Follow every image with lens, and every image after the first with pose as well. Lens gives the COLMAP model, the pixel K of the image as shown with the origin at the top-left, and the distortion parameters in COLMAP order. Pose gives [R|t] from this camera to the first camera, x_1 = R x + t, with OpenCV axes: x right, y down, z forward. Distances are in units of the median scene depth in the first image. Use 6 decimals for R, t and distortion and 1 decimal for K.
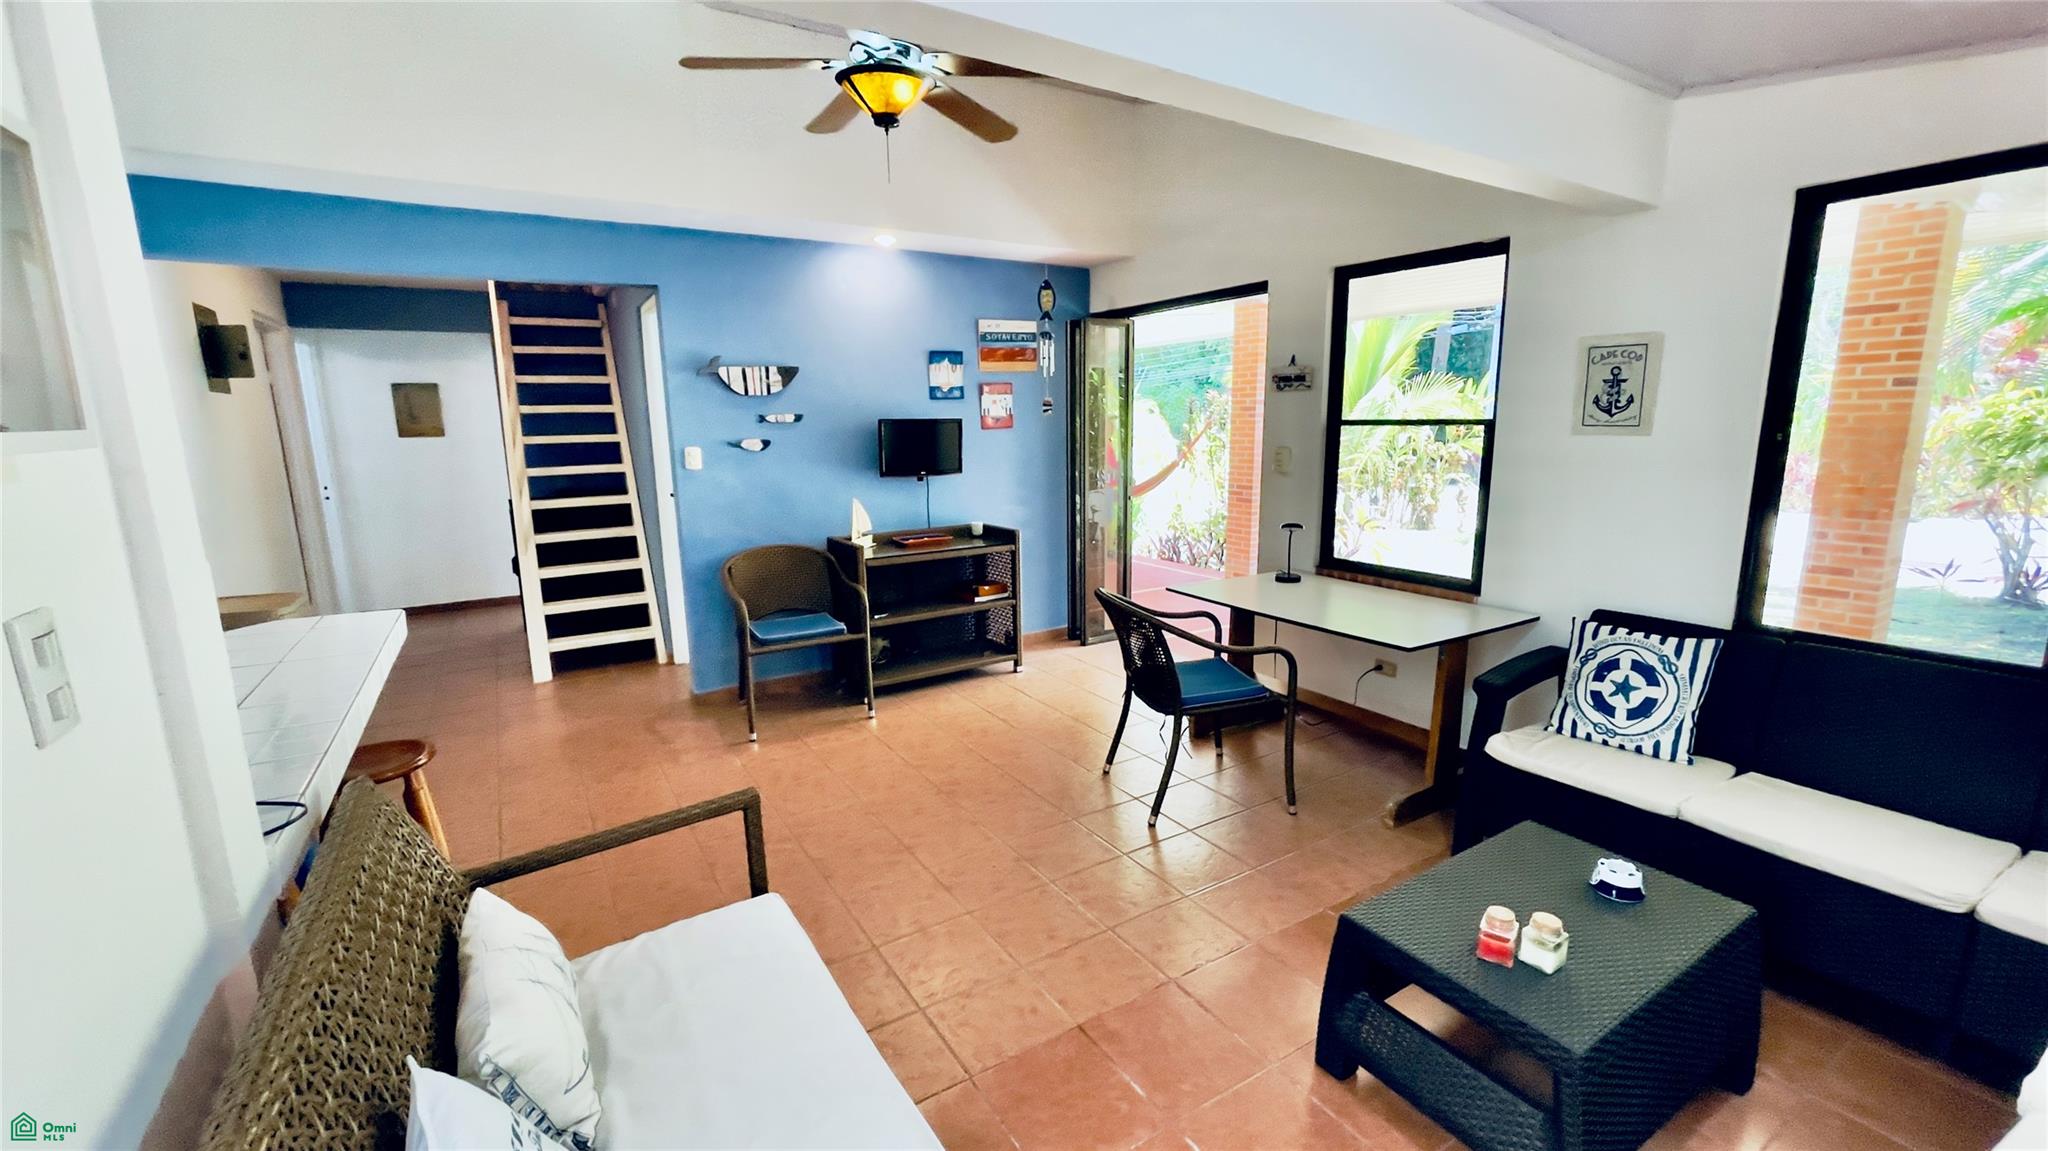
lens RADIAL K [[828.3, 0, 1029.3], [0, 828.3, 577.0], [0, 0, 1]] dist [0.000183, 0.000668]
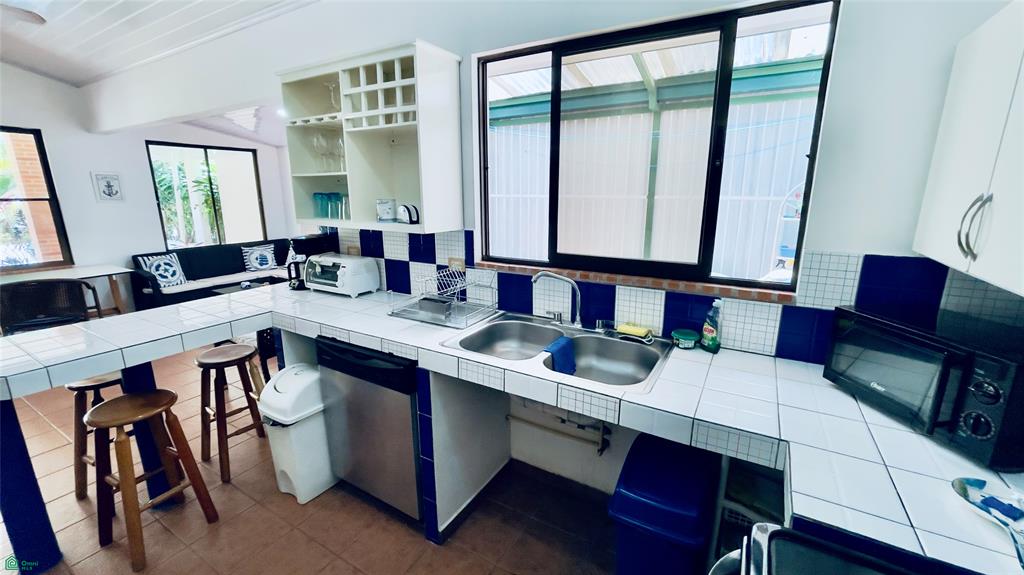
lens RADIAL K [[417.8, 0, 498.1], [0, 417.8, 286.3], [0, 0, 1]] dist [0.016136, 0.000255]
pose [[-0.440940, -0.184235, 0.878424, -1.574477], [0.181512, 0.940179, 0.288301, -0.071738], [-0.878991, 0.286568, -0.381122, 0.421904]]
